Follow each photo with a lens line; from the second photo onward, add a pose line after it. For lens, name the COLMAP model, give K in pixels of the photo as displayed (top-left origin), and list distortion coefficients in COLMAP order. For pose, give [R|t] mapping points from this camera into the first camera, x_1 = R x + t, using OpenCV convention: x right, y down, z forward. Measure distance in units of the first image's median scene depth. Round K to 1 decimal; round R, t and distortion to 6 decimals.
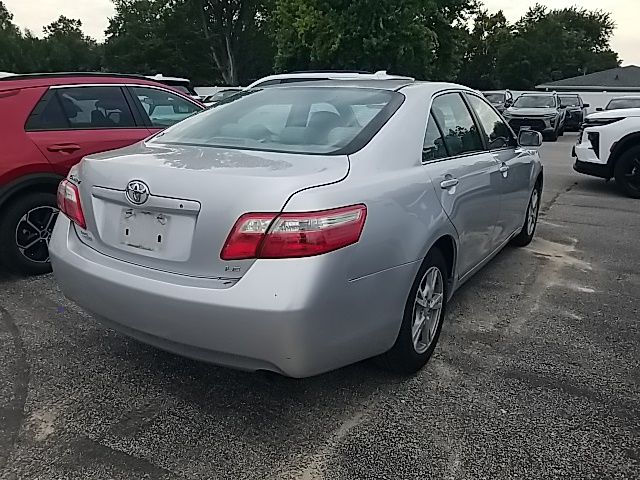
lens RADIAL K [[499.1, 0, 320.6], [0, 499.1, 237.3], [0, 0, 1]] dist [0.029310, -0.046648]
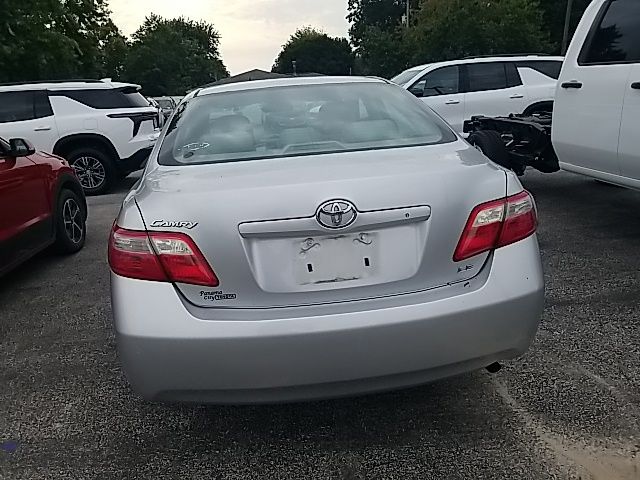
lens RADIAL K [[499.1, 0, 307.5], [0, 499.1, 235.7], [0, 0, 1]] dist [0.029310, -0.046648]
pose [[0.784183, -0.222709, 0.579187, -0.423011], [0.233338, 0.970704, 0.057329, -0.053746], [-0.574987, 0.090190, 0.813176, 0.181463]]
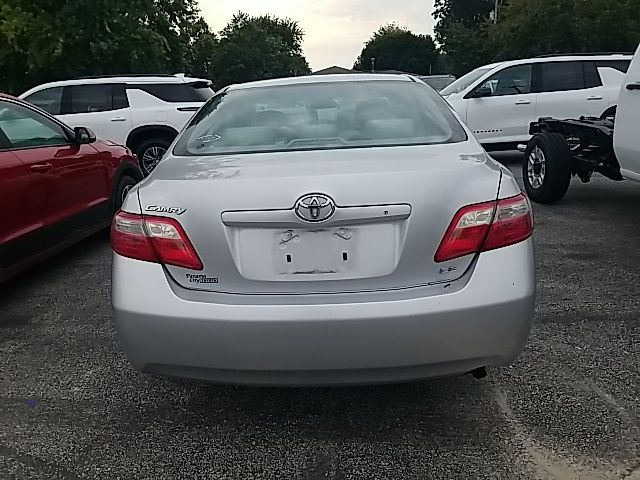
lens RADIAL K [[499.1, 0, 307.6], [0, 499.1, 231.8], [0, 0, 1]] dist [0.029310, -0.046648]
pose [[0.870840, -0.174007, 0.459738, -0.369133], [0.182767, 0.982818, 0.025789, -0.034991], [-0.456326, 0.061567, 0.887680, 0.128454]]
